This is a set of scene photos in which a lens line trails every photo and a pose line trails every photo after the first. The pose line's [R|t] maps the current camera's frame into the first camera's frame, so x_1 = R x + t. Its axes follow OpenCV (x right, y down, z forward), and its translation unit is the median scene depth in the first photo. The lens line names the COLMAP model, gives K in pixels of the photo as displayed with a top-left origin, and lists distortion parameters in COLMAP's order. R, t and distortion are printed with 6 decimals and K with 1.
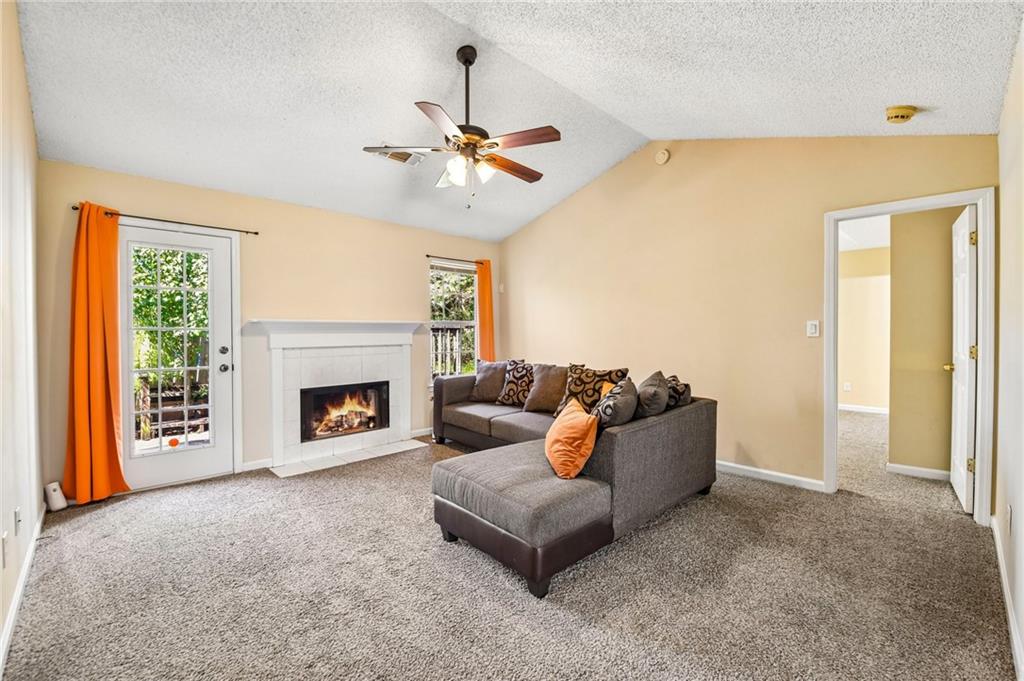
lens RADIAL K [[434.2, 0, 515.4], [0, 434.2, 333.9], [0, 0, 1]] dist [0.032185, -0.033917]
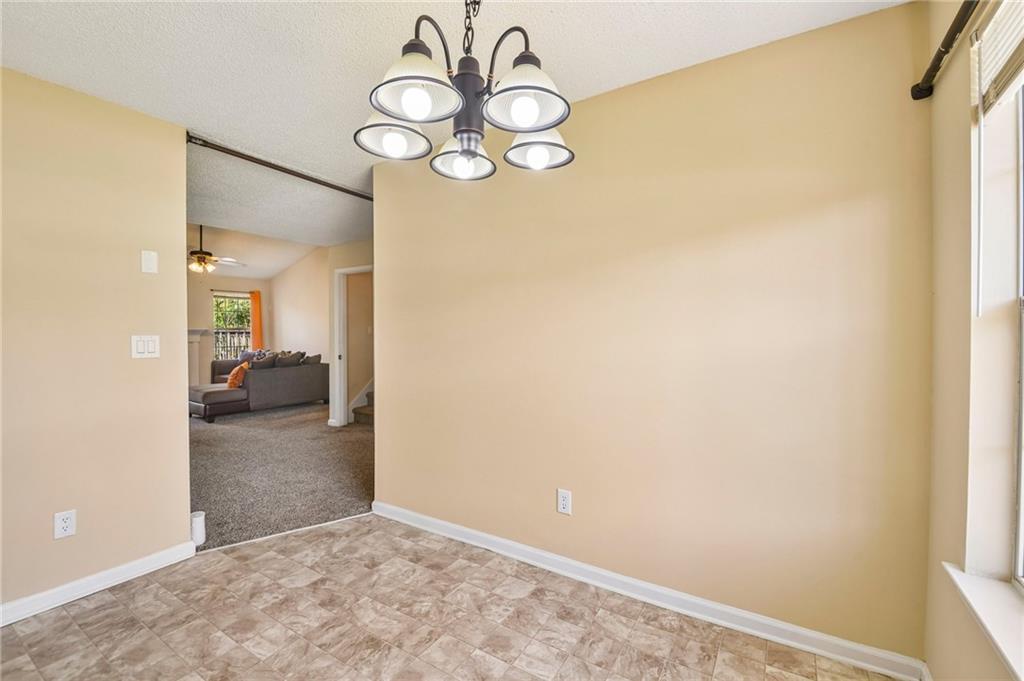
lens RADIAL K [[434.2, 0, 515.4], [0, 434.2, 333.9], [0, 0, 1]] dist [0.032185, -0.033917]
pose [[0.968678, -0.005947, 0.248248, 0.498090], [0.005673, 0.999982, 0.001818, -0.004314], [-0.248254, -0.000353, 0.968695, -0.905182]]
